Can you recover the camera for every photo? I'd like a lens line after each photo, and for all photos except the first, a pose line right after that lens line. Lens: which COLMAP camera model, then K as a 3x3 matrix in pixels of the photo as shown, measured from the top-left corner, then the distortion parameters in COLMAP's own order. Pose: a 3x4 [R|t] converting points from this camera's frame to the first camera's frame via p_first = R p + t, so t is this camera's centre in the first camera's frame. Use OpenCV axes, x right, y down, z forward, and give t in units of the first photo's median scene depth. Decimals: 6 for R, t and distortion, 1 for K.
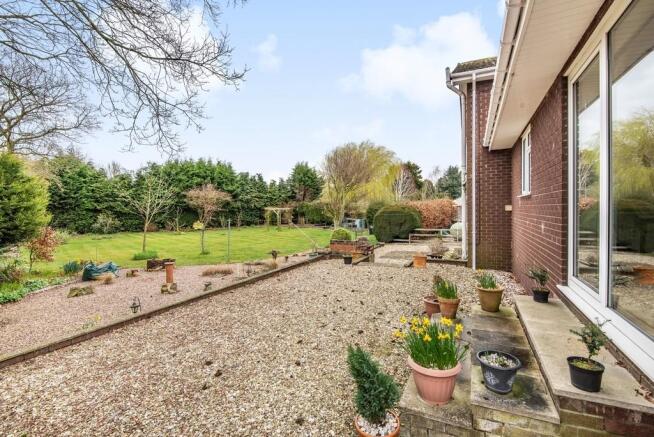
lens RADIAL K [[291.0, 0, 330.1], [0, 291.0, 214.7], [0, 0, 1]] dist [0.005452, -0.008437]
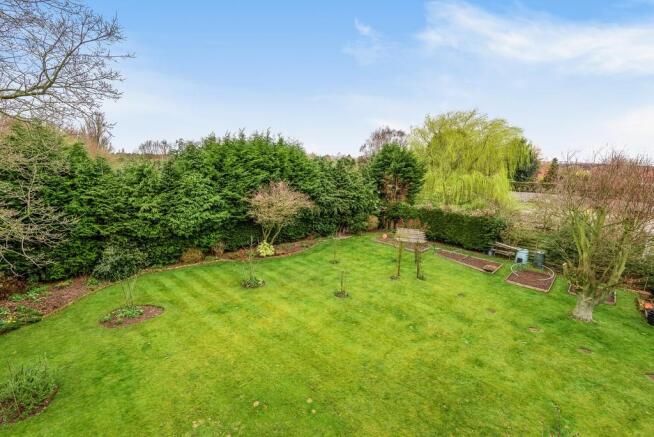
lens RADIAL K [[291.0, 0, 331.3], [0, 291.0, 216.2], [0, 0, 1]] dist [0.005452, -0.008437]
pose [[0.999066, 0.030039, 0.031073, -0.333930], [-0.034423, 0.987803, 0.151857, -0.132885], [-0.026133, -0.152785, 0.987914, 0.390519]]
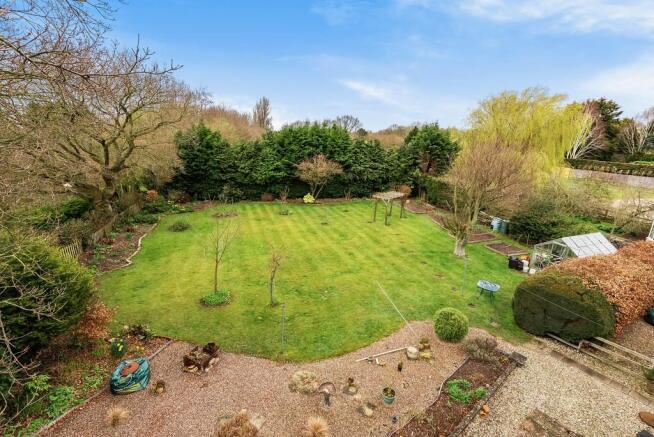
lens RADIAL K [[291.0, 0, 327.1], [0, 291.0, 217.6], [0, 0, 1]] dist [0.005452, -0.008437]
pose [[0.901806, 0.146095, -0.406697, 0.007453], [-0.044264, 0.967398, 0.249361, -0.146435], [0.429869, -0.206873, 0.878872, 0.162737]]
